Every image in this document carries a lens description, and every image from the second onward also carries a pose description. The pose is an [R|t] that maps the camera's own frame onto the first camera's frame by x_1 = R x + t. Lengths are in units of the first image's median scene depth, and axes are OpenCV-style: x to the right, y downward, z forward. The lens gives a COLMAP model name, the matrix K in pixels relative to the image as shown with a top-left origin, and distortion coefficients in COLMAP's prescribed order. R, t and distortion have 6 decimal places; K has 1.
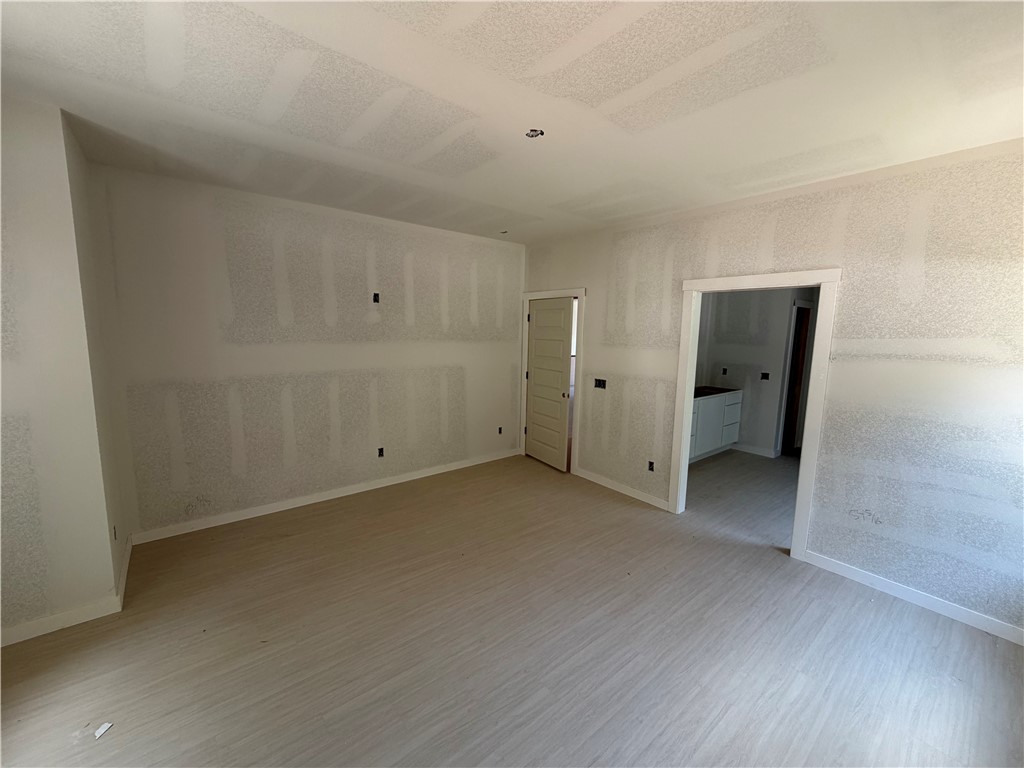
lens RADIAL K [[408.0, 0, 512.6], [0, 408.0, 378.2], [0, 0, 1]] dist [0.010157, -0.000427]
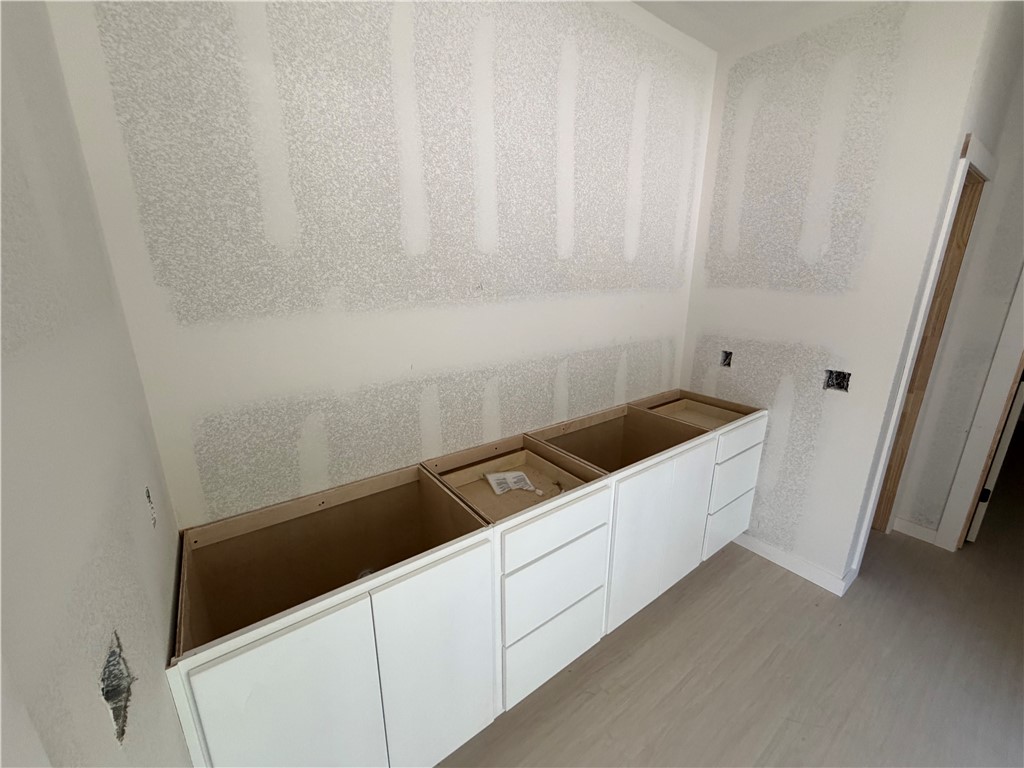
lens RADIAL K [[408.0, 0, 510.0], [0, 408.0, 382.6], [0, 0, 1]] dist [0.010157, -0.000427]
pose [[0.998188, -0.007637, -0.059689, 0.350103], [0.015915, 0.990098, 0.139472, -0.055581], [0.058033, -0.140169, 0.988425, 0.622857]]
